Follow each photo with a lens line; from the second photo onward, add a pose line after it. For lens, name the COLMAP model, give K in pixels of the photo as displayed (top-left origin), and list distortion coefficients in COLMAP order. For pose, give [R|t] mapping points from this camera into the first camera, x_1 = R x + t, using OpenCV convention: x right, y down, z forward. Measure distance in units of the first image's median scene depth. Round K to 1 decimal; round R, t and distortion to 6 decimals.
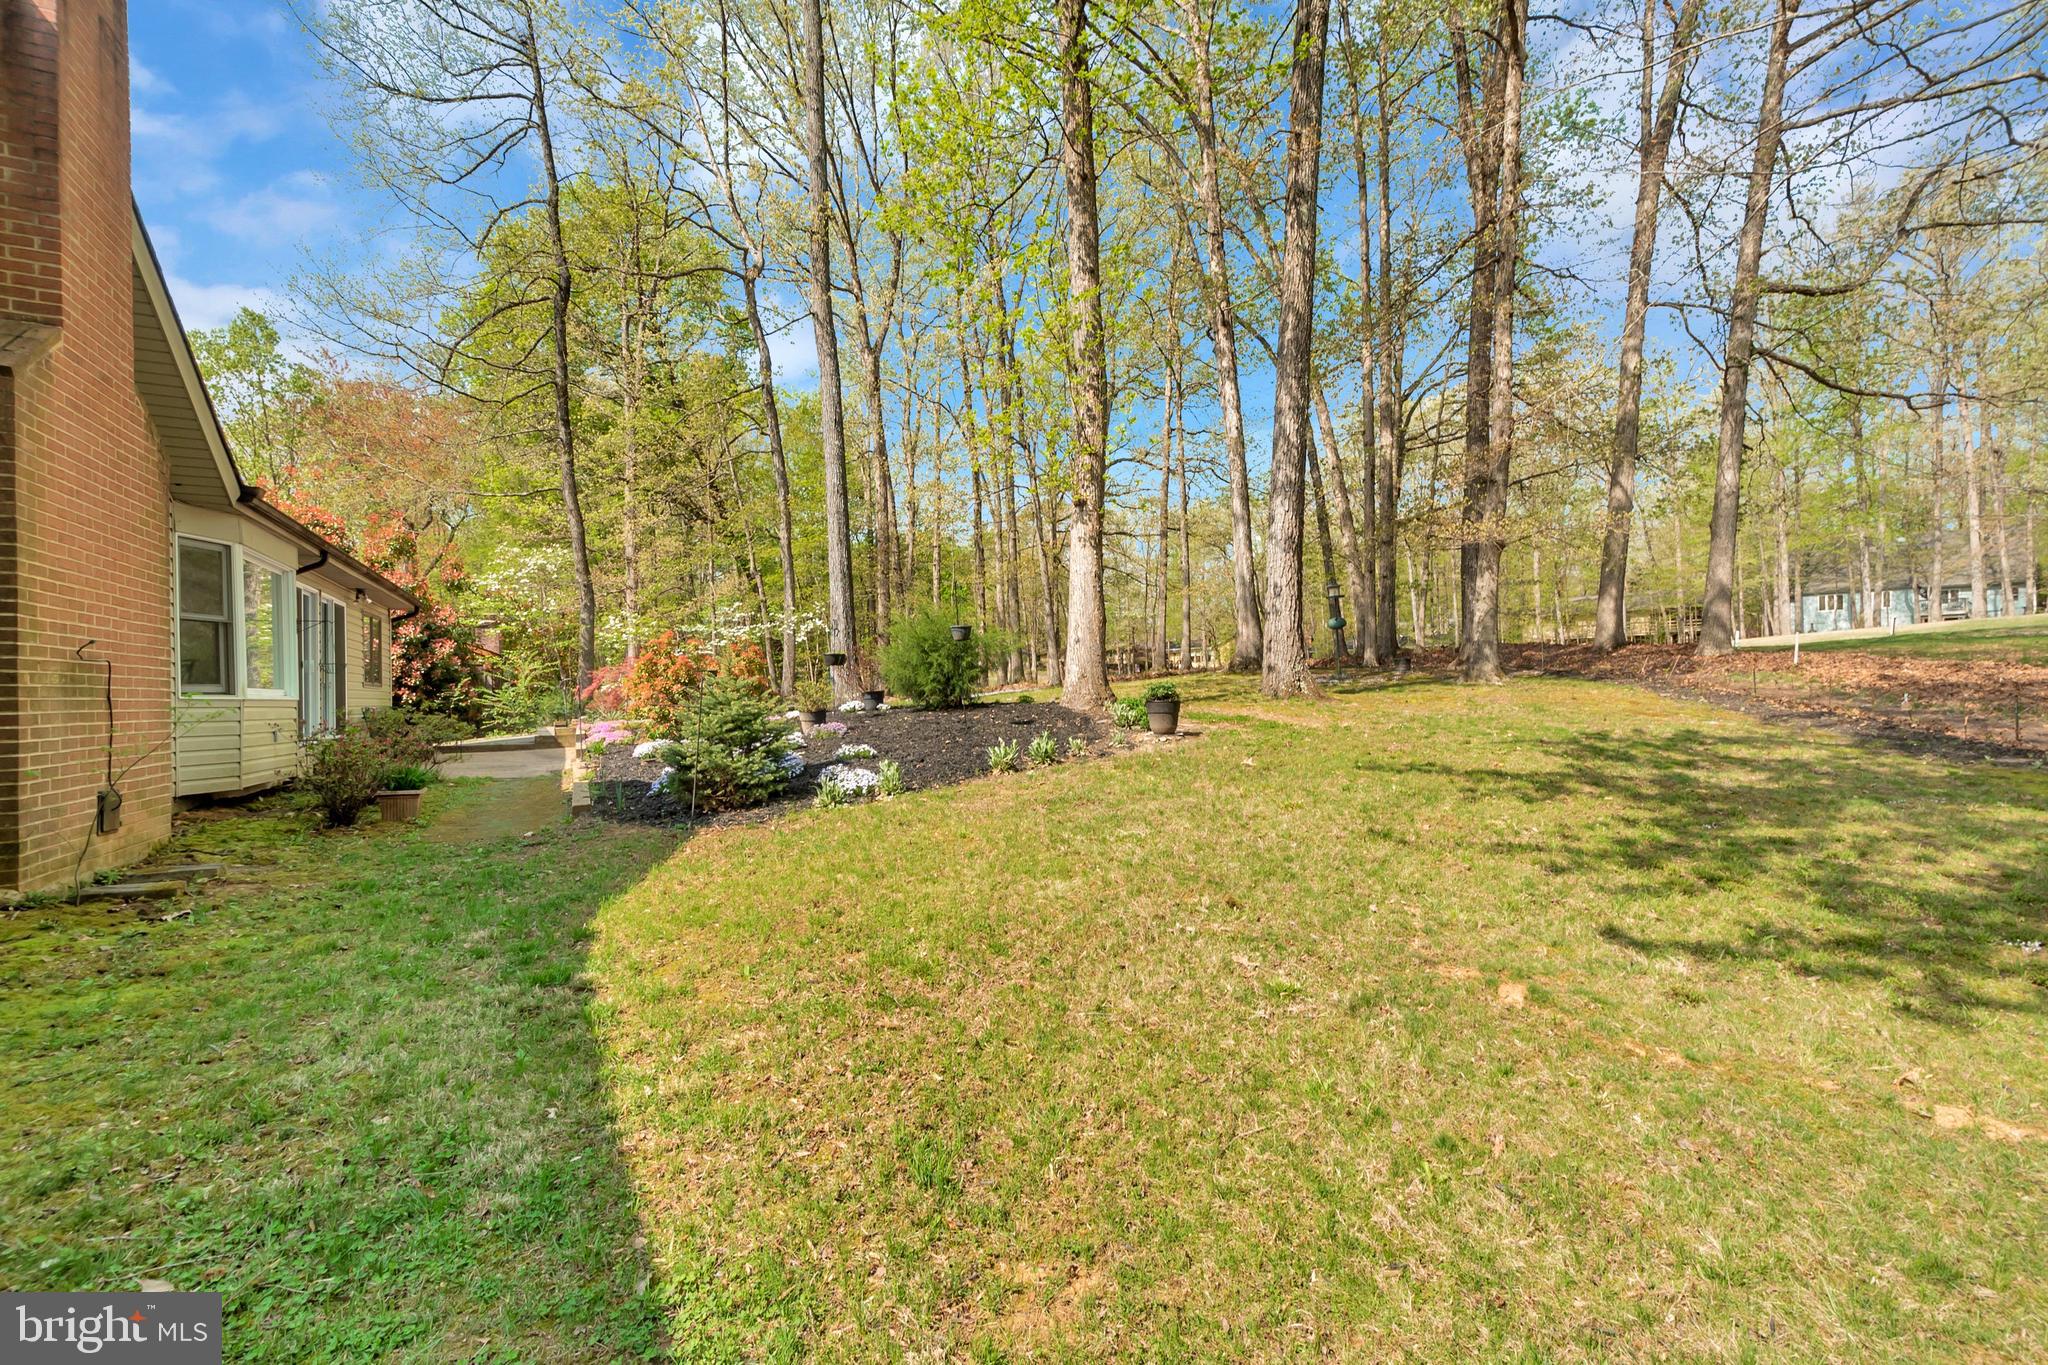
lens RADIAL K [[917.7, 0, 1027.1], [0, 917.7, 681.6], [0, 0, 1]] dist [0.004376, -0.001004]
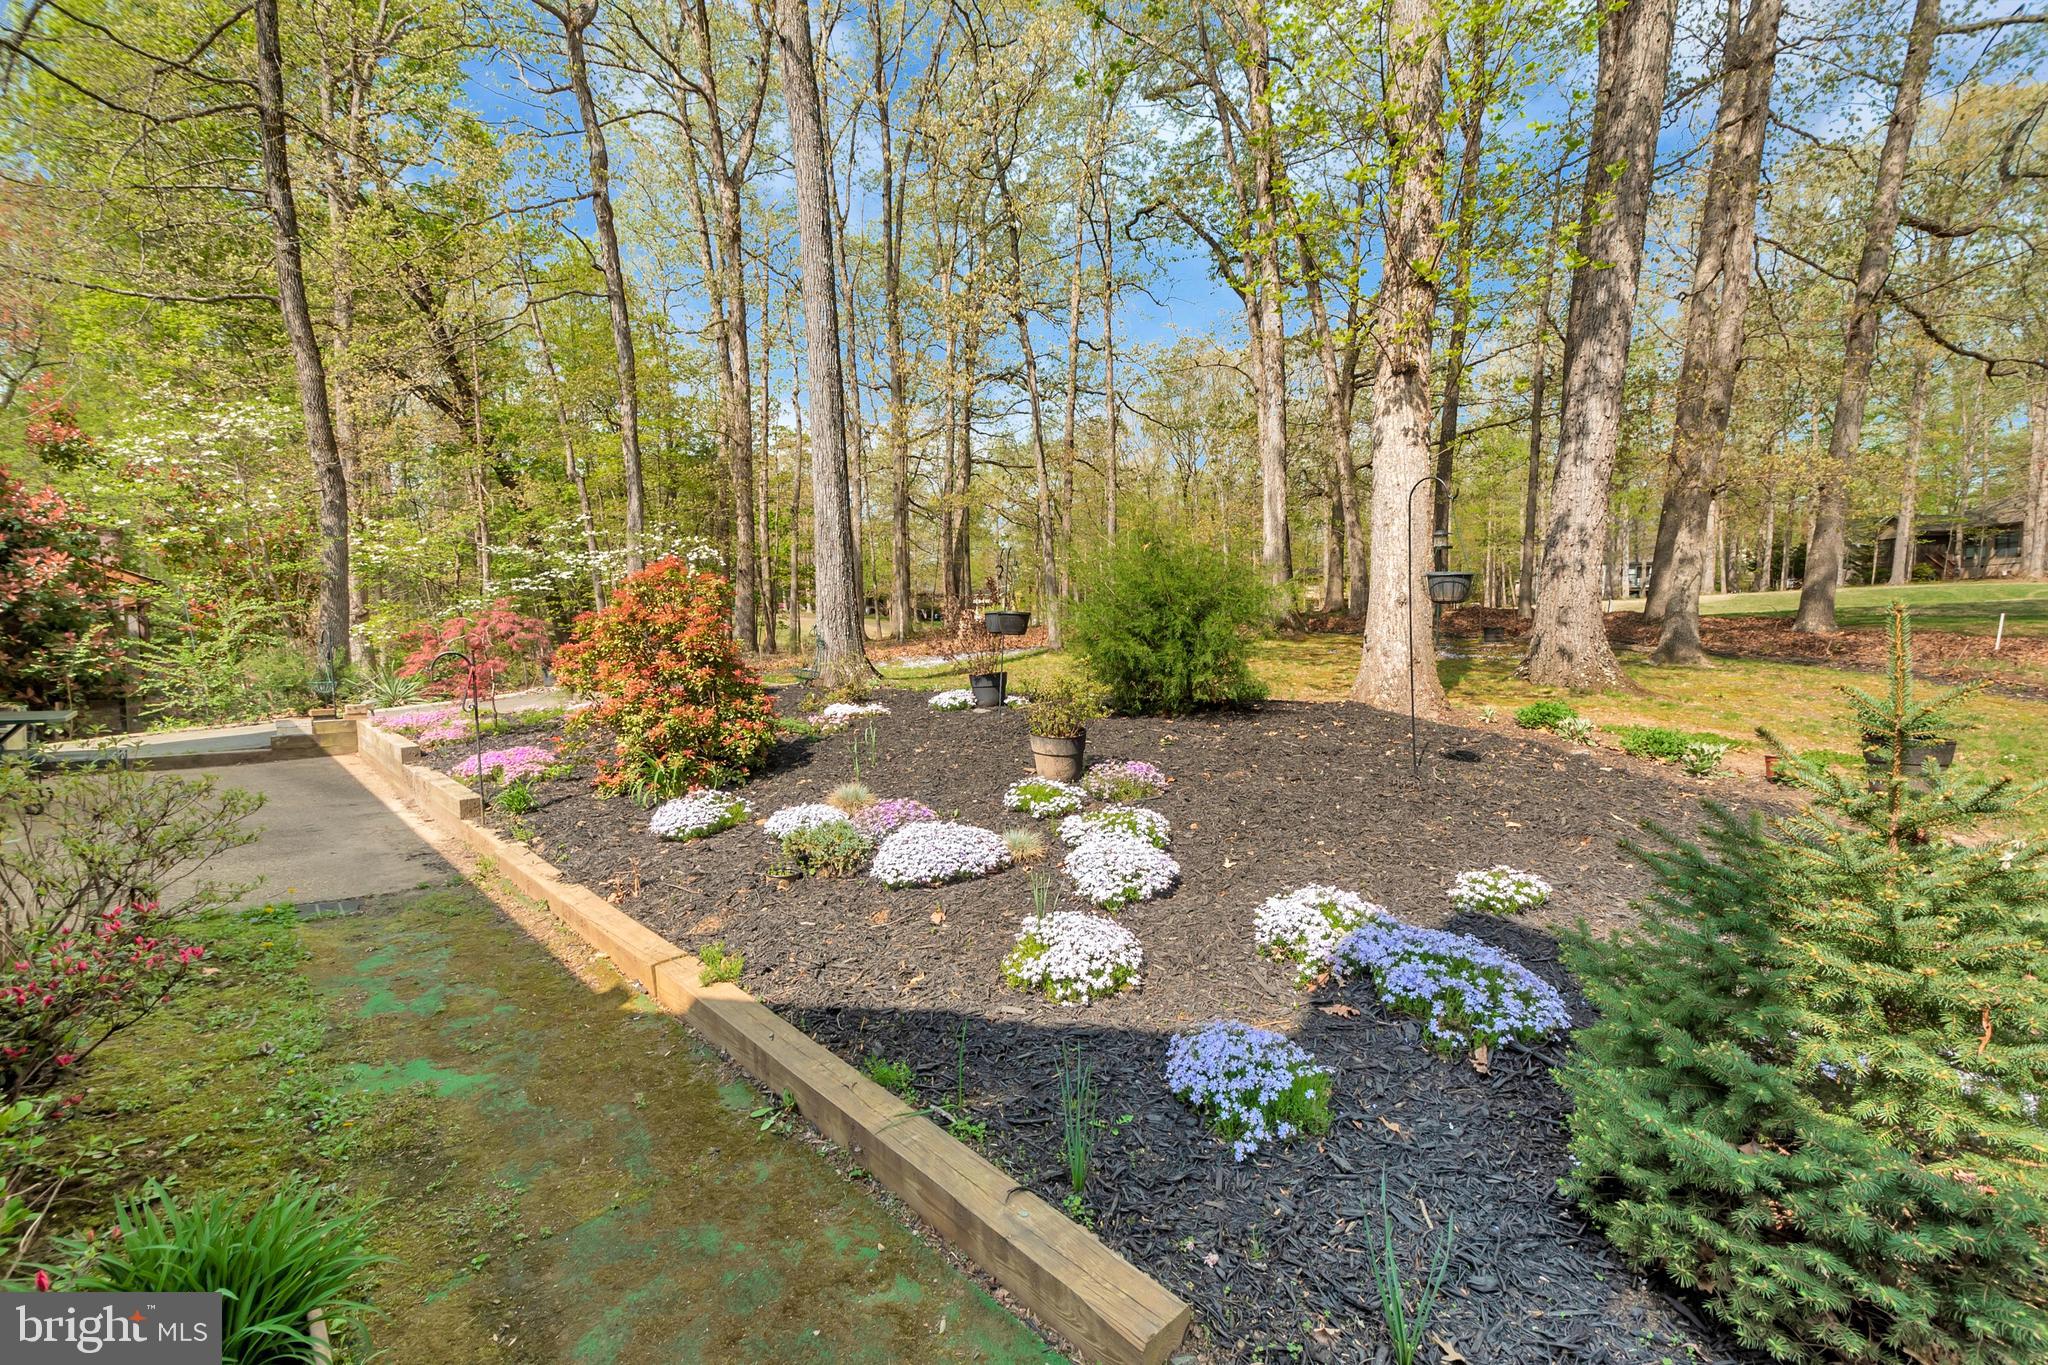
lens RADIAL K [[917.7, 0, 1021.0], [0, 917.7, 689.6], [0, 0, 1]] dist [0.004376, -0.001004]
pose [[0.962420, 0.004968, 0.271518, -0.226674], [-0.024295, 0.997398, 0.067868, -0.014631], [-0.270475, -0.071914, 0.960037, 0.317347]]
